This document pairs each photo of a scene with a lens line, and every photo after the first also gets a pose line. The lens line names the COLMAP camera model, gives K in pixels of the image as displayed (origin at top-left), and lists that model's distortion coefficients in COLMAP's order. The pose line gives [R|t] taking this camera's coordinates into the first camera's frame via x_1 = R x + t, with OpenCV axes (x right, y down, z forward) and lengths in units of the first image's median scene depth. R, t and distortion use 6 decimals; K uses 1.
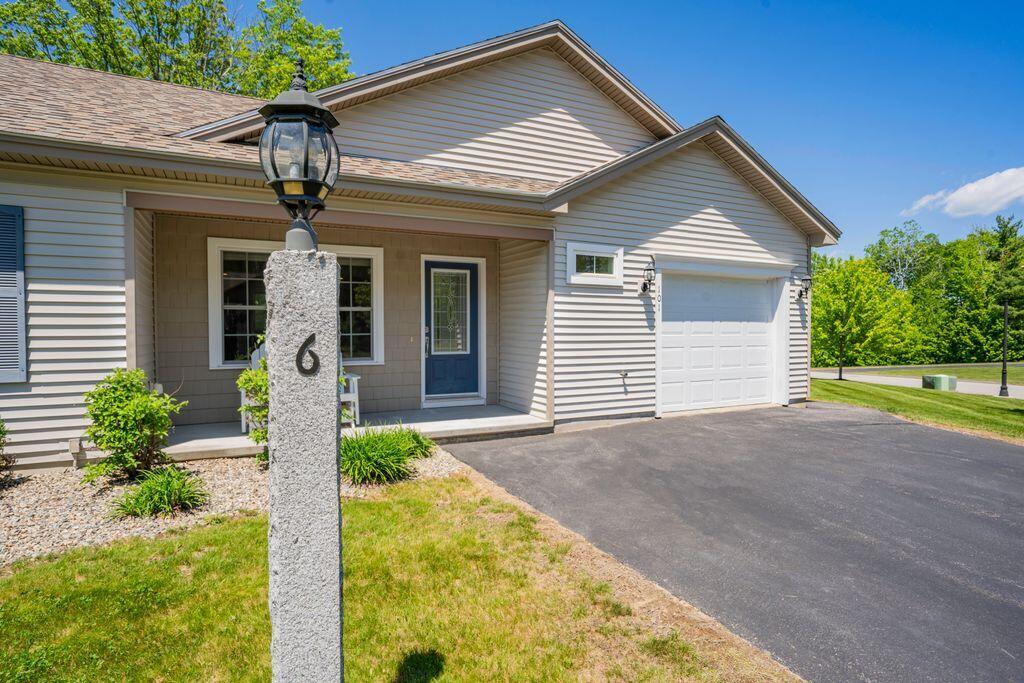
lens RADIAL K [[525.9, 0, 517.8], [0, 525.9, 331.1], [0, 0, 1]] dist [-0.001194, -0.000113]
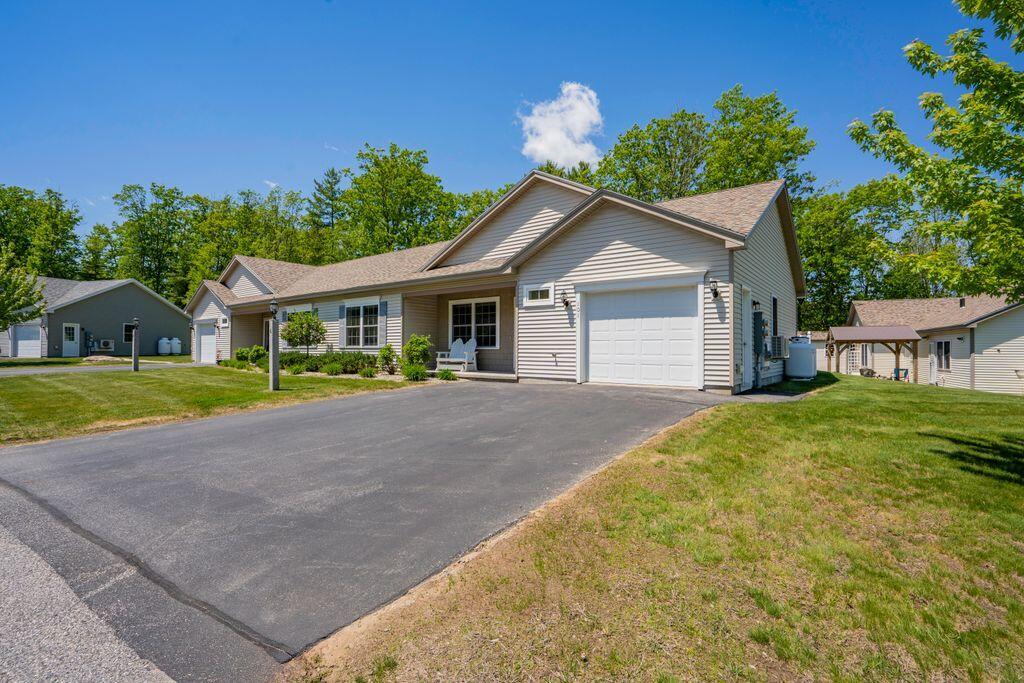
lens RADIAL K [[465.7, 0, 512.0], [0, 465.7, 341.5], [0, 0, 1]] dist [-0.037735, 0.000047]
pose [[0.455856, -0.006856, -0.890027, 1.439514], [0.004863, 0.999975, -0.005212, 0.041967], [0.890040, -0.001953, 0.455878, 0.159432]]
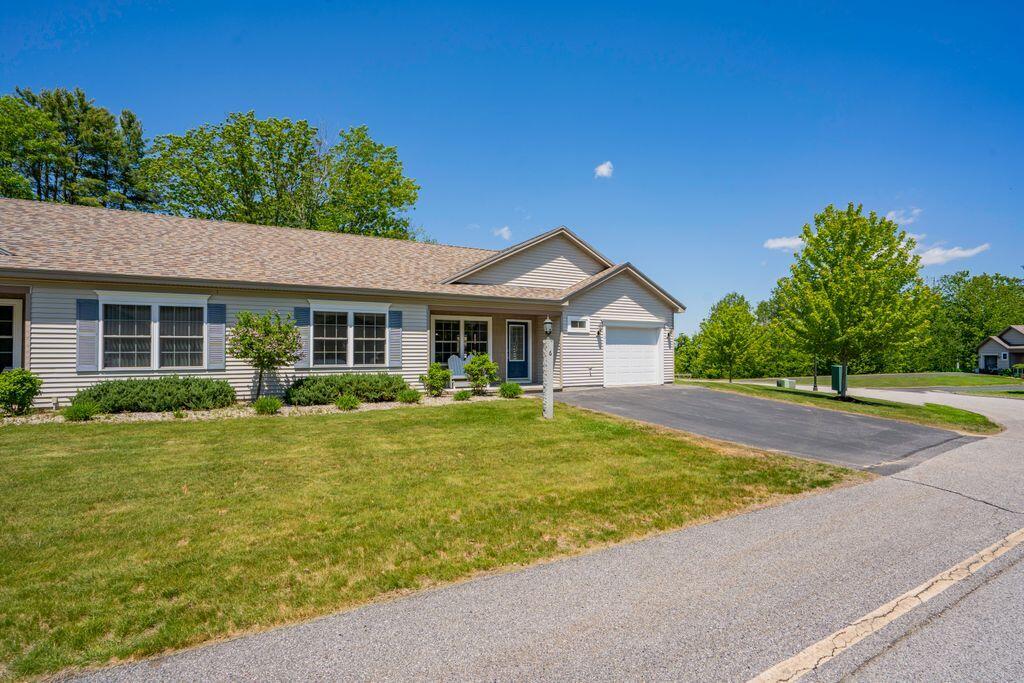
lens RADIAL K [[465.7, 0, 512.0], [0, 465.7, 341.5], [0, 0, 1]] dist [-0.037735, 0.000047]
pose [[0.999555, 0.001336, 0.029791, -0.215241], [-0.000652, 0.999736, -0.022971, 0.005065], [-0.029813, 0.022942, 0.999292, -1.099509]]
